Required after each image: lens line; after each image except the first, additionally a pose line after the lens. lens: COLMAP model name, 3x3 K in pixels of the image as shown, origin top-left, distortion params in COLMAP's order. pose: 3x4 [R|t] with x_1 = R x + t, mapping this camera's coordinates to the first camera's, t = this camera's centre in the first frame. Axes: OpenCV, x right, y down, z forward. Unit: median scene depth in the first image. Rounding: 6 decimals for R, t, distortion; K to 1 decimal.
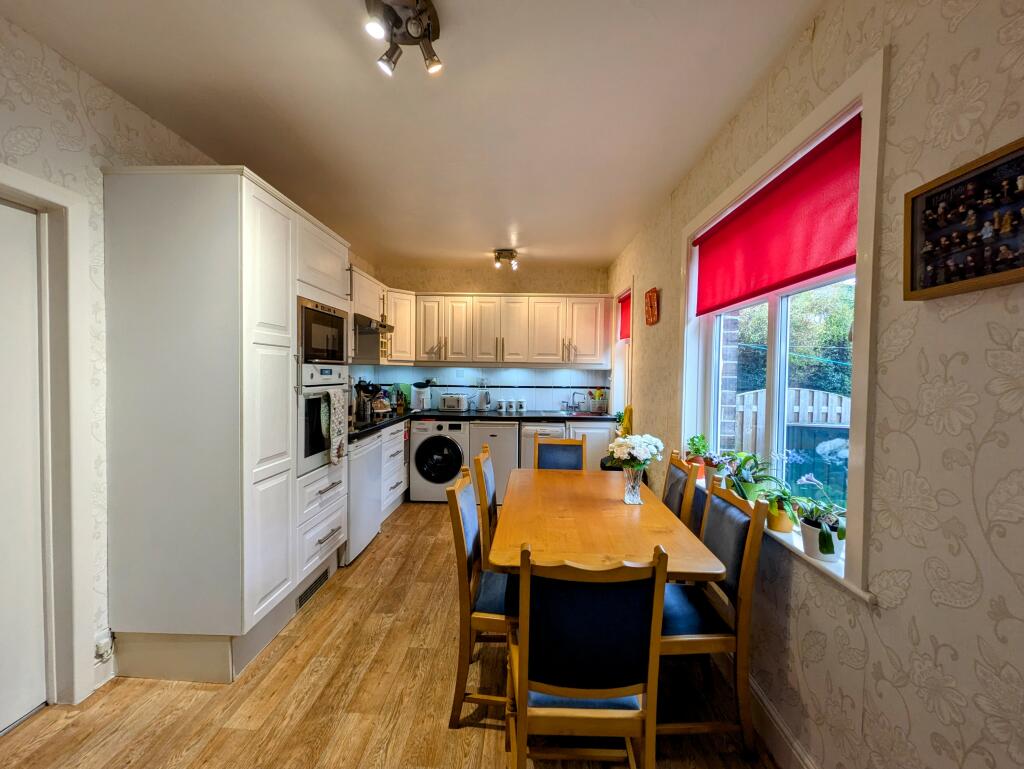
lens RADIAL K [[409.6, 0, 508.7], [0, 409.6, 382.8], [0, 0, 1]] dist [-0.001682, -0.000103]
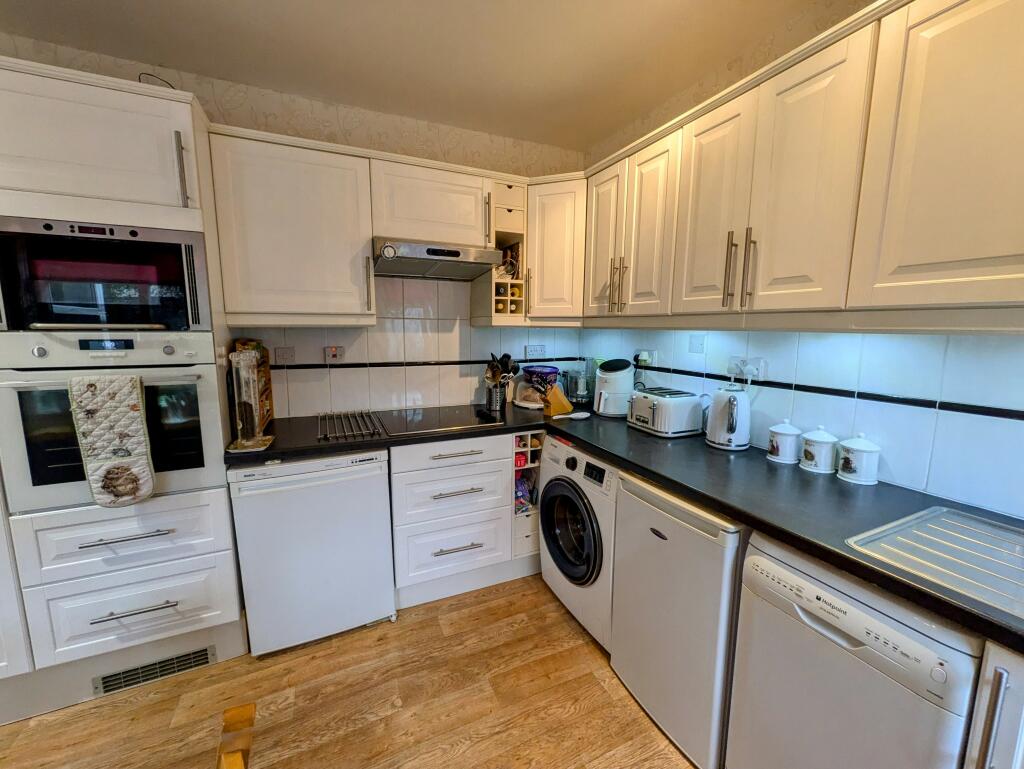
lens RADIAL K [[402.9, 0, 515.0], [0, 402.9, 381.6], [0, 0, 1]] dist [-0.000391, 0.000312]
pose [[0.450471, 0.110341, -0.885946, 0.188128], [-0.020906, 0.993365, 0.113090, -0.030210], [0.892546, -0.032423, 0.449789, 0.744489]]
